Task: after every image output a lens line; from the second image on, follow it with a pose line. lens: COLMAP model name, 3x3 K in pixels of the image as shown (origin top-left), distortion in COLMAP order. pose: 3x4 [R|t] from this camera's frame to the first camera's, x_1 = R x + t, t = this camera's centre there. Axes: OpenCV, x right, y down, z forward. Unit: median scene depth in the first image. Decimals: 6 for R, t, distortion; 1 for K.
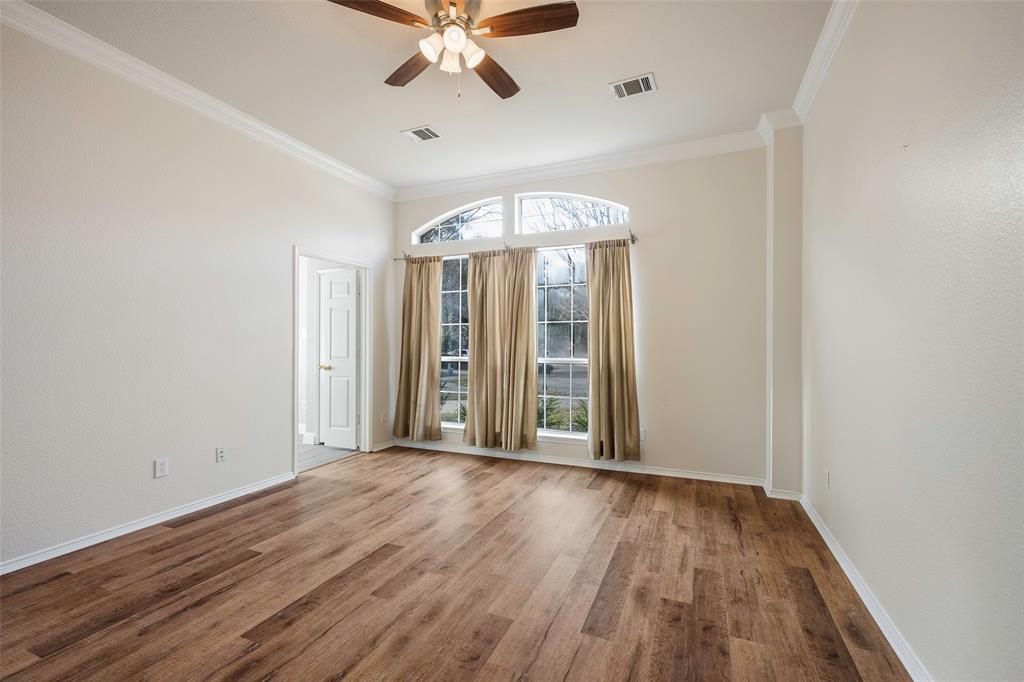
lens RADIAL K [[430.1, 0, 507.4], [0, 430.1, 342.6], [0, 0, 1]] dist [-0.001309, -0.000176]
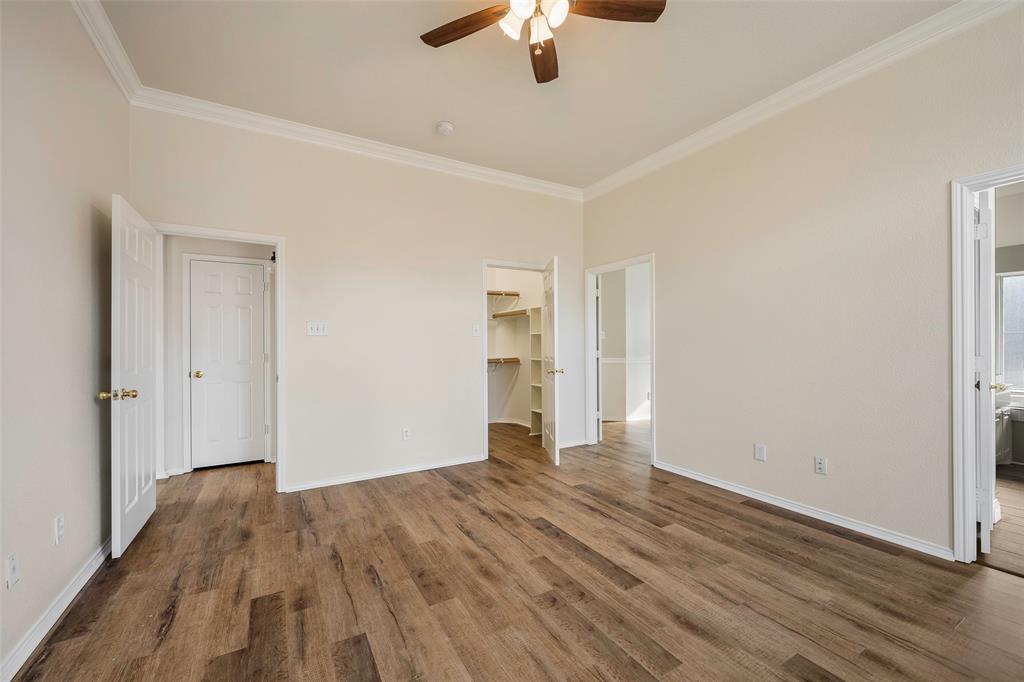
lens RADIAL K [[430.1, 0, 506.3], [0, 430.1, 342.5], [0, 0, 1]] dist [-0.001309, -0.000176]
pose [[-0.605058, 0.000505, -0.796181, 0.613192], [0.008423, 0.999948, -0.005767, 0.017560], [0.796137, -0.010195, -0.605031, 1.506300]]
